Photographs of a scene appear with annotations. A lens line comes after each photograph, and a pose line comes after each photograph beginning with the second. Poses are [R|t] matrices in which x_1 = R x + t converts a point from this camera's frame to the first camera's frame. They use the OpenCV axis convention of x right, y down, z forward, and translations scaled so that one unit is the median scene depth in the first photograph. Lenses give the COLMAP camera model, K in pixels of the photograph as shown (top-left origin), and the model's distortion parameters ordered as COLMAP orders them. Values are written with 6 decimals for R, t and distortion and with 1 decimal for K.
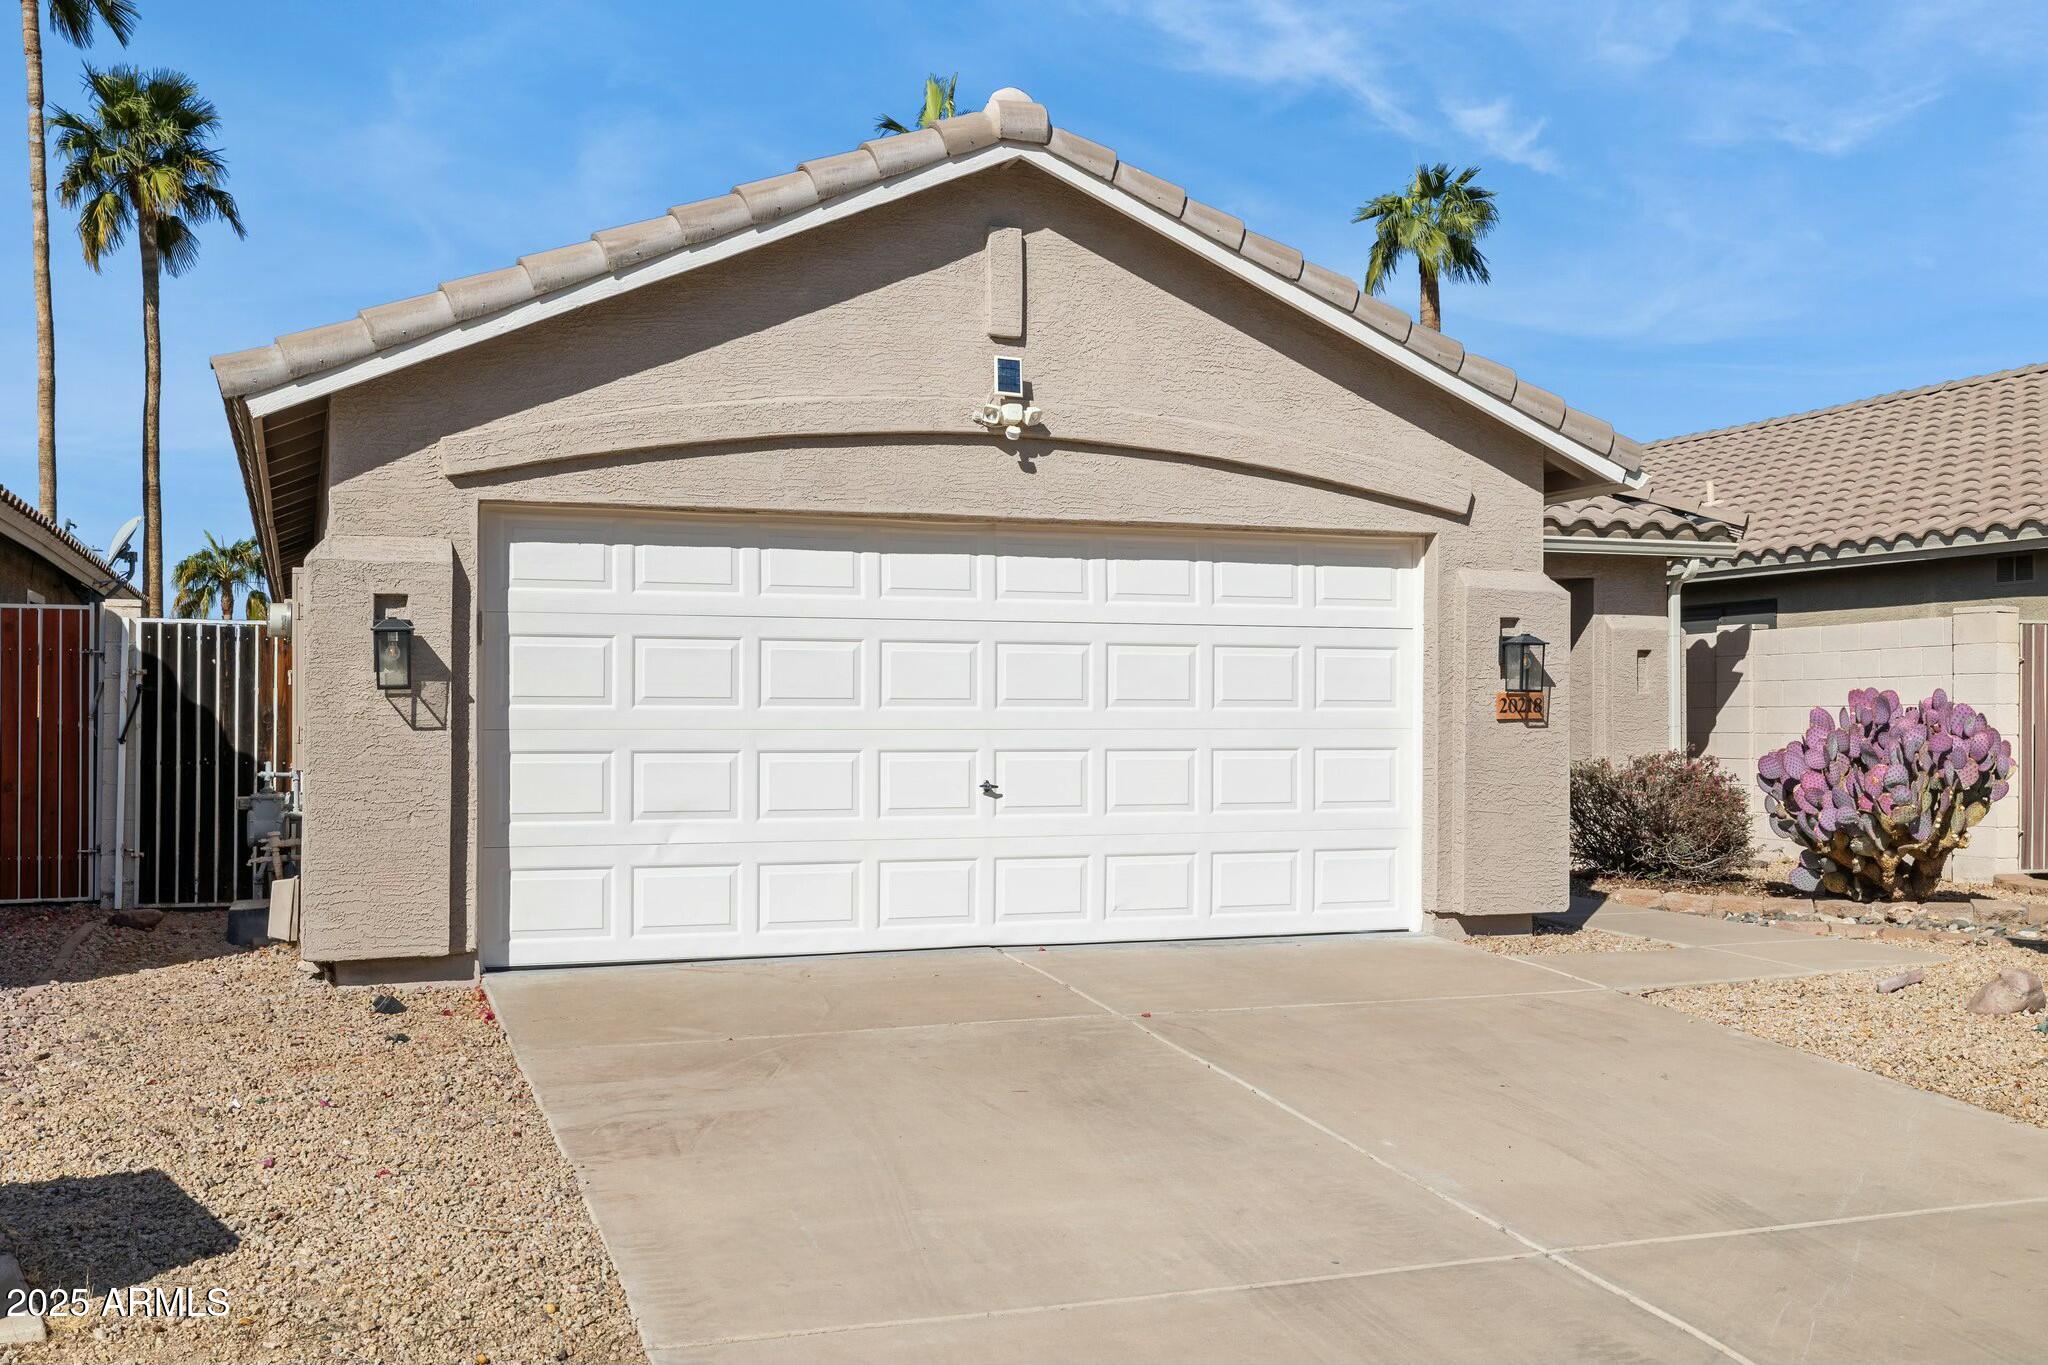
lens RADIAL K [[2083.9, 0, 1021.2], [0, 2083.9, 687.9], [0, 0, 1]] dist [0.004373, 0.000000]
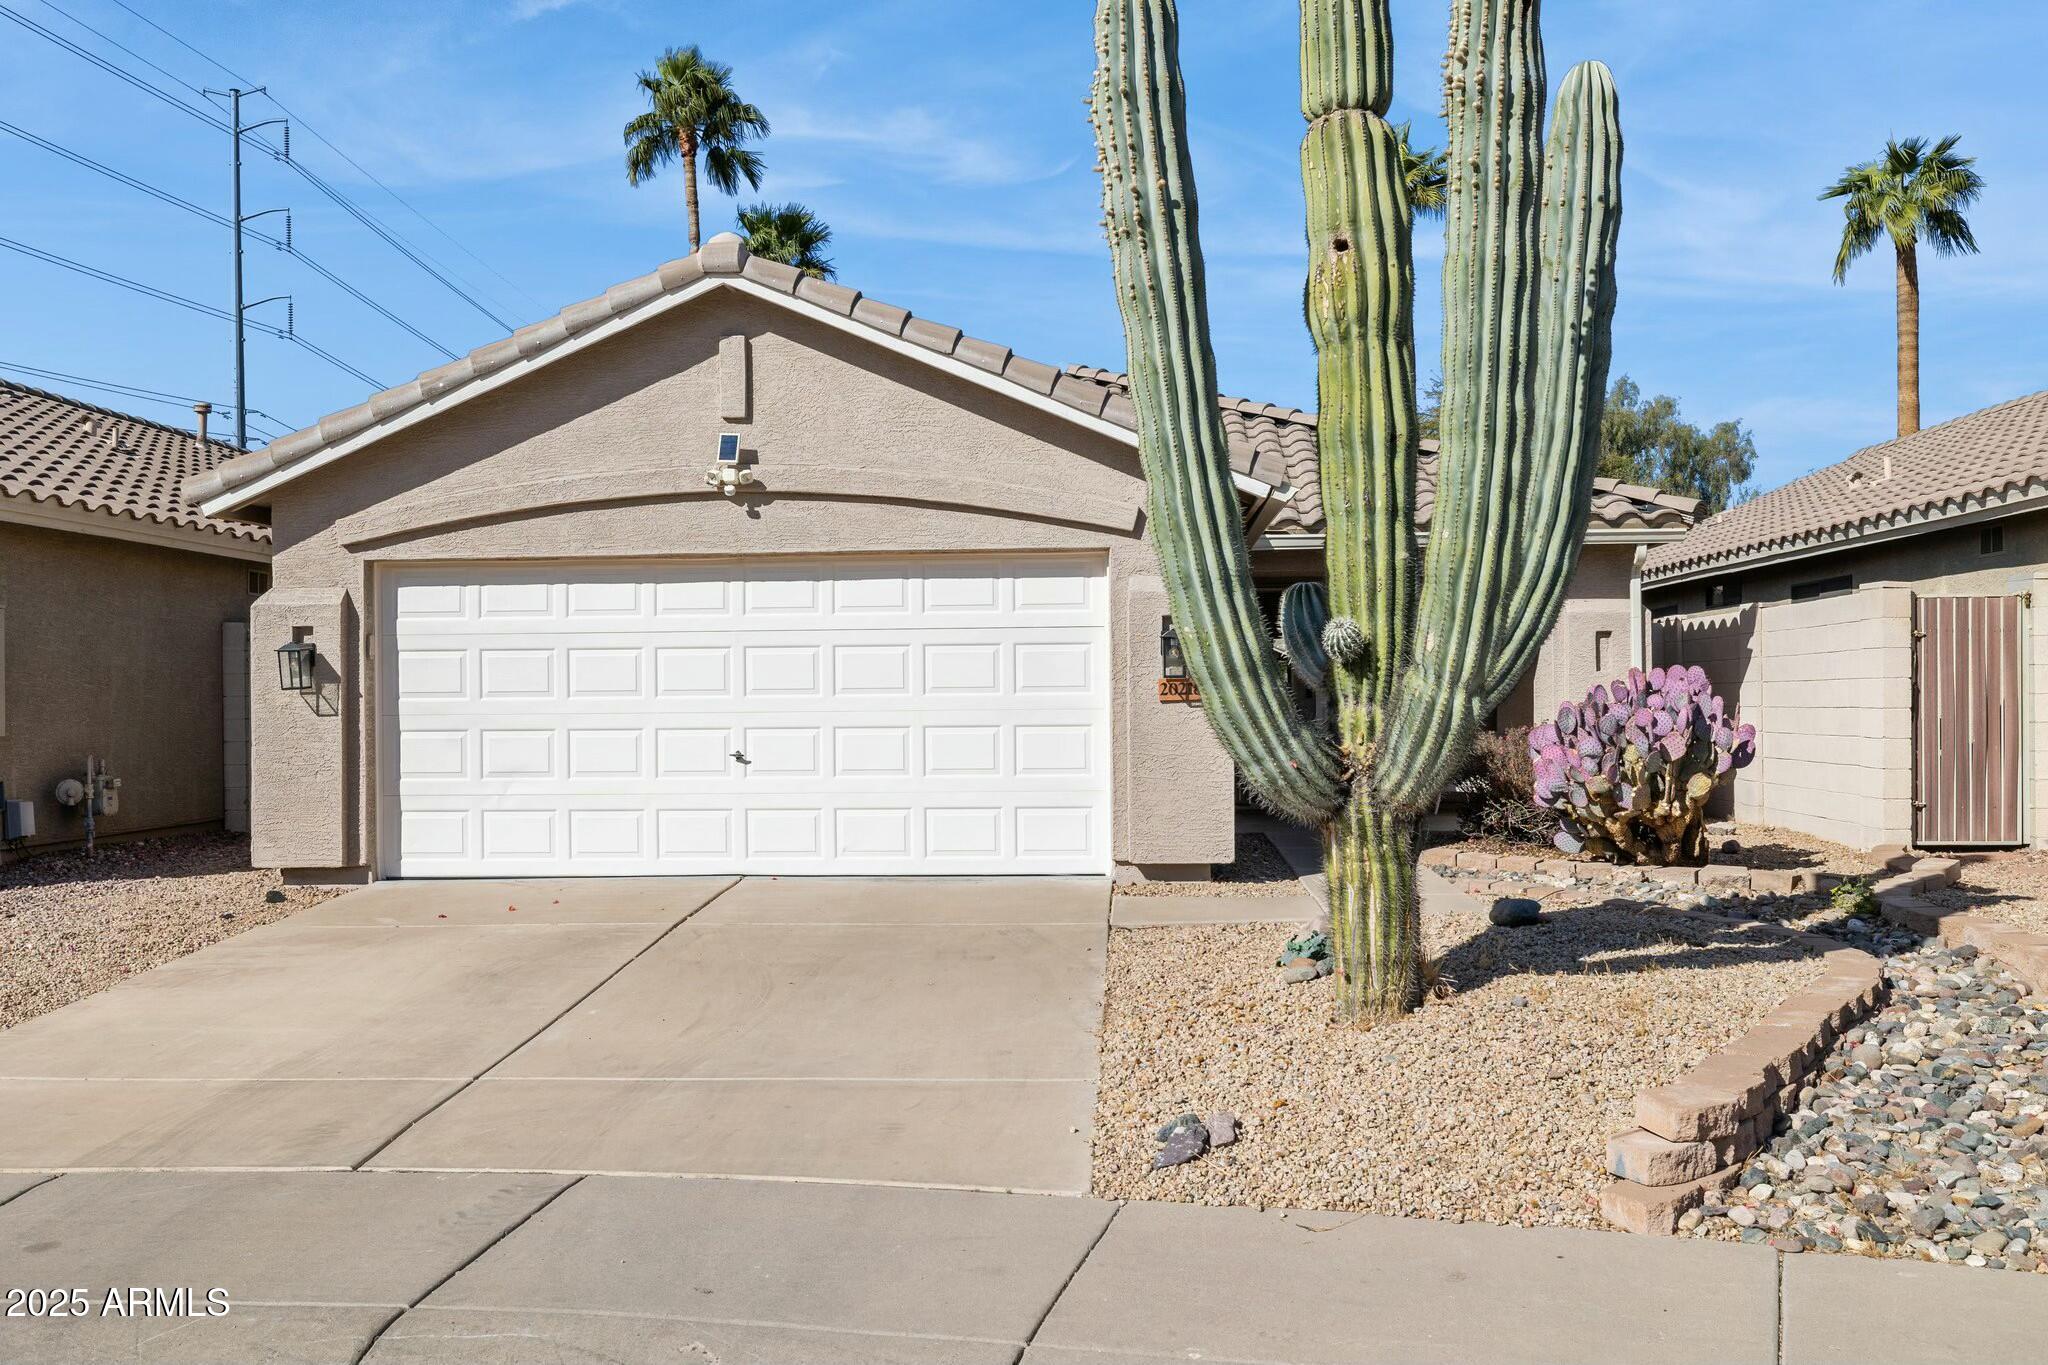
lens RADIAL K [[1877.5, 0, 1027.9], [0, 1877.5, 682.6], [0, 0, 1]] dist [0.002834, 0.000000]
pose [[0.907726, -0.013170, -0.419356, 0.659825], [0.016710, 0.999849, 0.004769, -0.001834], [0.419230, -0.011336, 0.907809, -0.012700]]
